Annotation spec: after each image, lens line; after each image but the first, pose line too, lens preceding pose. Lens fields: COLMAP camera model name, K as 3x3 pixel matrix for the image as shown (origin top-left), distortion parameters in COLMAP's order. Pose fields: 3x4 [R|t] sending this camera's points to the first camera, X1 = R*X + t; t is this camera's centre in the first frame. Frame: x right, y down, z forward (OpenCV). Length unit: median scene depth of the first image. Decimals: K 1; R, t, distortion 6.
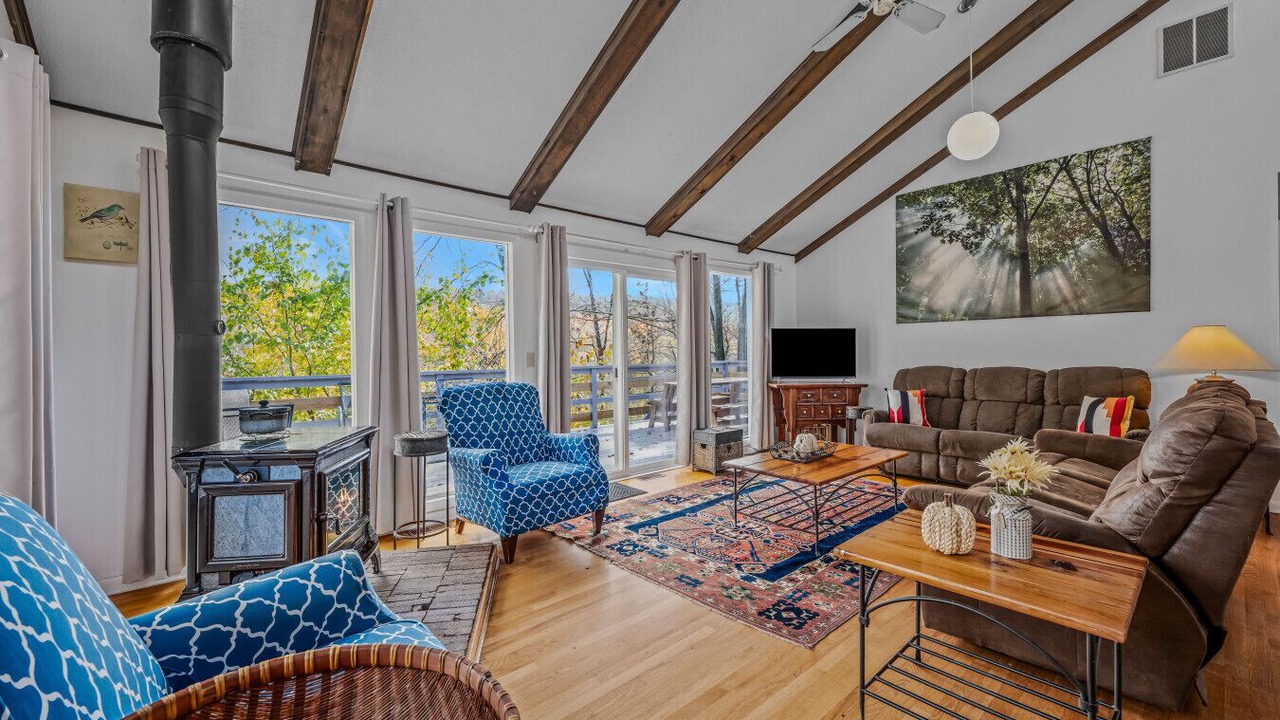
lens RADIAL K [[510.7, 0, 637.8], [0, 510.7, 354.6], [0, 0, 1]] dist [0.000018, 0.000028]
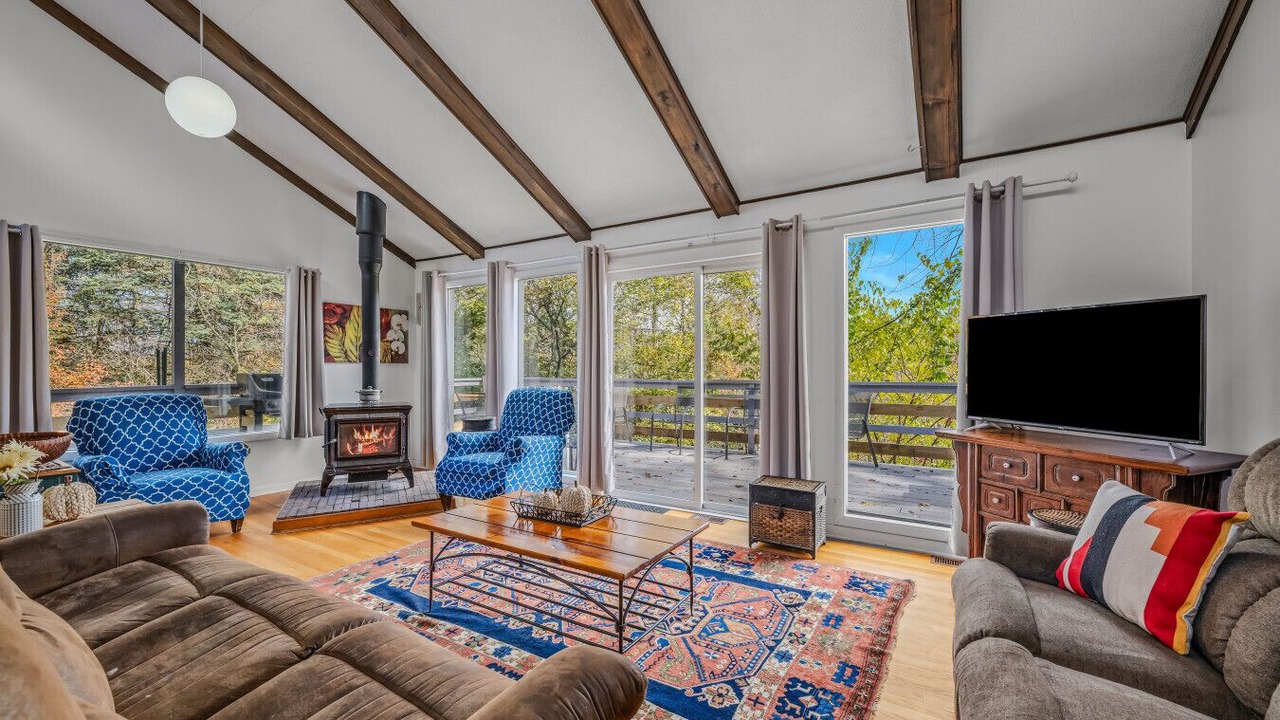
lens RADIAL K [[510.7, 0, 636.9], [0, 510.7, 362.8], [0, 0, 1]] dist [0.000018, 0.000028]
pose [[0.292102, 0.006444, -0.956365, 0.938872], [-0.000737, 0.999979, 0.006513, -0.016004], [0.956387, -0.001198, 0.292101, 0.813265]]
